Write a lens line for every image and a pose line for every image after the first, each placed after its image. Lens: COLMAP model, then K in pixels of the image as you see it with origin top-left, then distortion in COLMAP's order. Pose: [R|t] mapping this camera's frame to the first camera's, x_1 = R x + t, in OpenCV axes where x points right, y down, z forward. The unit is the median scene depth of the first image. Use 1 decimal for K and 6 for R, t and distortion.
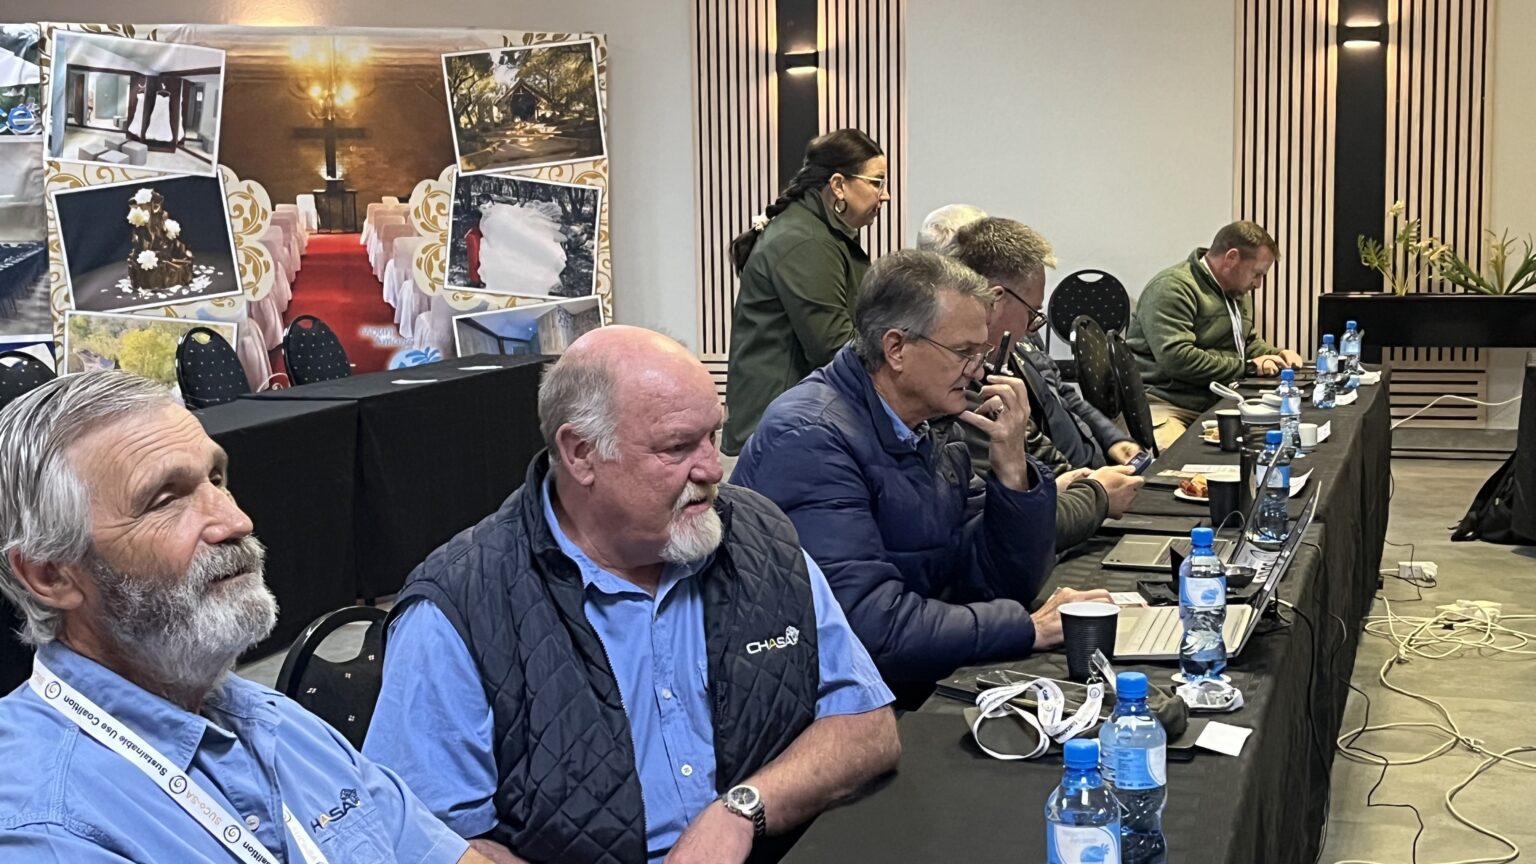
lens RADIAL K [[2107.8, 0, 773.0], [0, 2107.8, 443.8], [0, 0, 1]] dist [0.017041, 0.000000]
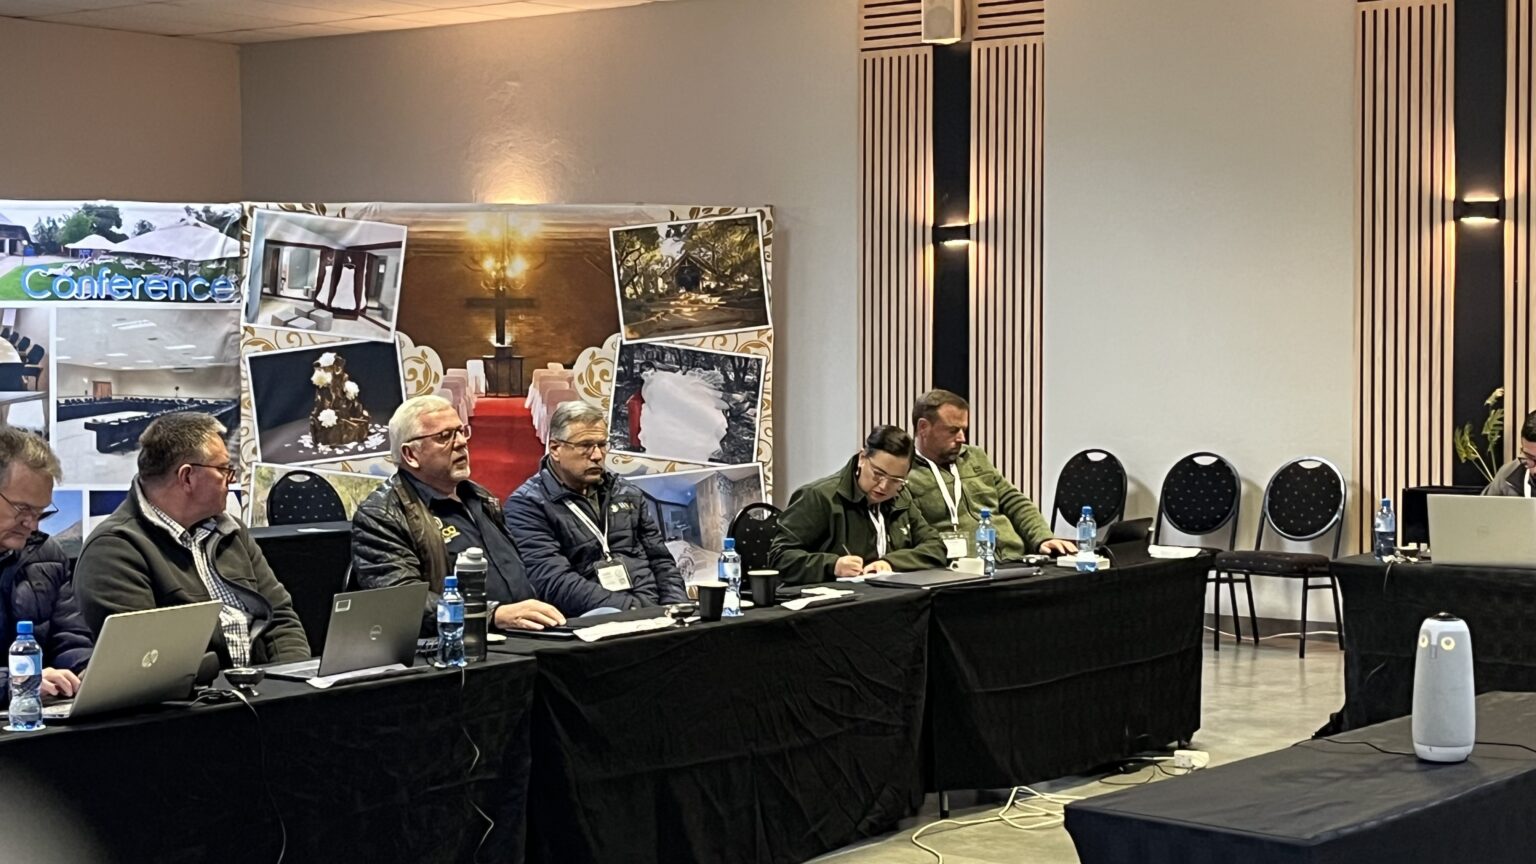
lens RADIAL K [[2442.3, 0, 780.4], [0, 2442.3, 415.7], [0, 0, 1]] dist [0.120890, 0.000000]
pose [[0.943604, 0.025403, -0.330100, 0.330764], [-0.052602, 0.995890, -0.073725, -0.007607], [0.326870, 0.086932, 0.941063, -0.104986]]
